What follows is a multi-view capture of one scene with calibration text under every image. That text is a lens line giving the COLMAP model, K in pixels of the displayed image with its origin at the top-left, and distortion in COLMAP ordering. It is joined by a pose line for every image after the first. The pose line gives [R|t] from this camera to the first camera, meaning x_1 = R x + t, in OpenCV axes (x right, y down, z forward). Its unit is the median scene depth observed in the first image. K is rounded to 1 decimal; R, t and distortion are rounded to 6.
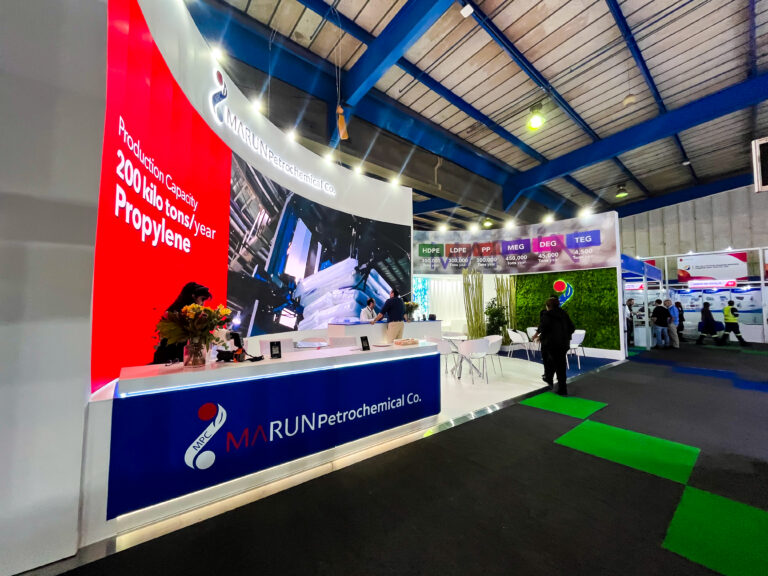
lens RADIAL K [[310.1, 0, 384.0], [0, 310.1, 288.0], [0, 0, 1]] dist [-0.001691, -0.000449]
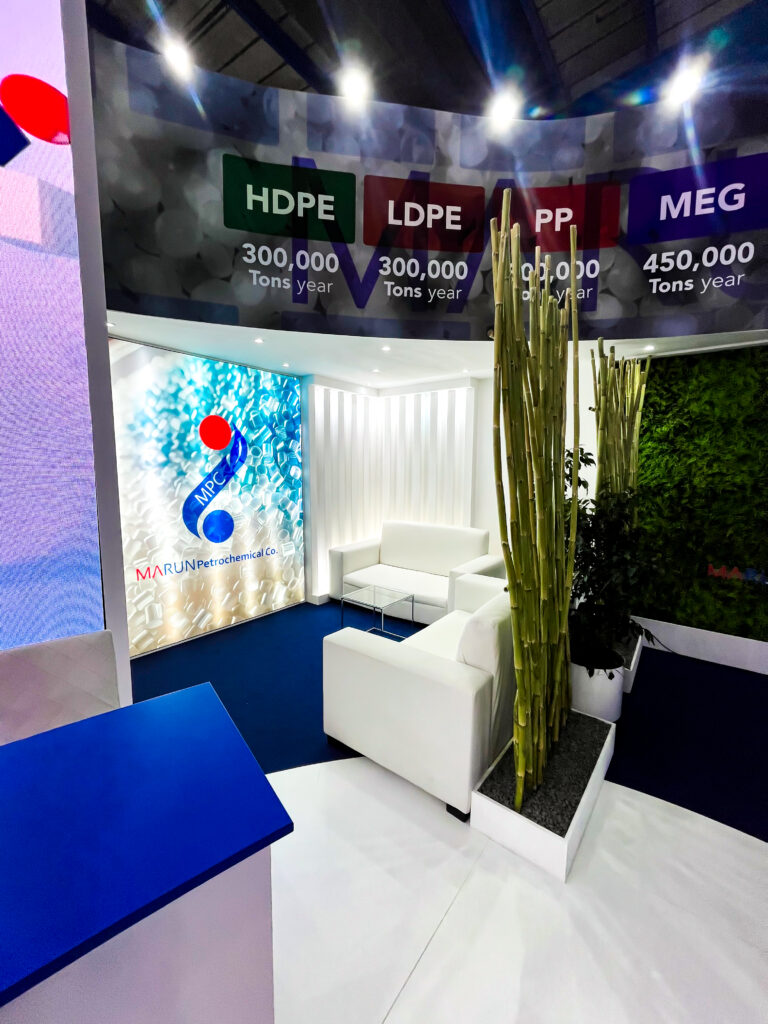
lens RADIAL K [[413.5, 0, 385.4], [0, 413.5, 509.5], [0, 0, 1]] dist [-0.001691, -0.000449]
pose [[0.974753, -0.022207, 0.222180, 0.155701], [-0.015363, 0.986014, 0.165956, 0.026058], [-0.222757, -0.165179, 0.960778, 0.745160]]
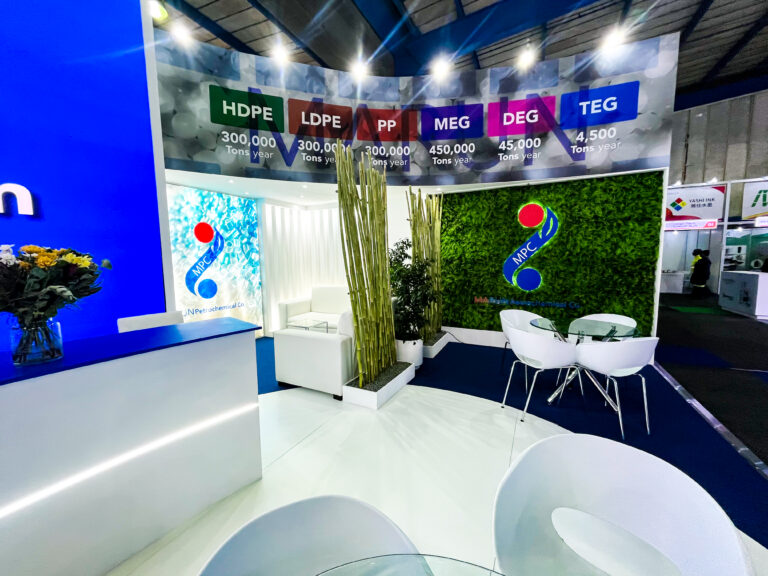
lens RADIAL K [[310.1, 0, 384.0], [0, 310.1, 288.0], [0, 0, 1]] dist [-0.001691, -0.000449]
pose [[0.916108, -0.056202, 0.396972, 0.149411], [-0.005821, 0.988157, 0.153334, 0.031060], [-0.400889, -0.142781, 0.904932, 0.604134]]
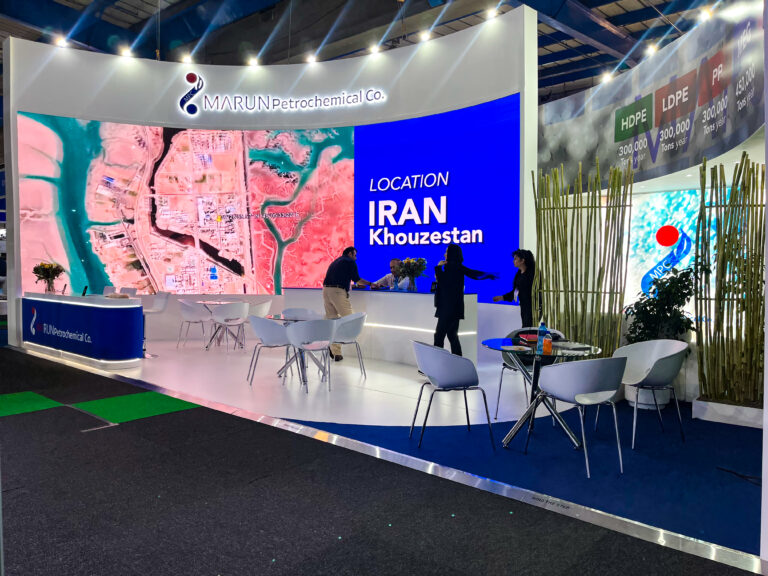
lens RADIAL K [[588.9, 0, 384.0], [0, 588.9, 288.0], [0, 0, 1]] dist [-0.003549, 0.001319]
pose [[0.161842, 0.030816, -0.986335, 0.865812], [0.052062, 0.997854, 0.039718, 0.041867], [0.985442, -0.057779, 0.159891, 0.603052]]
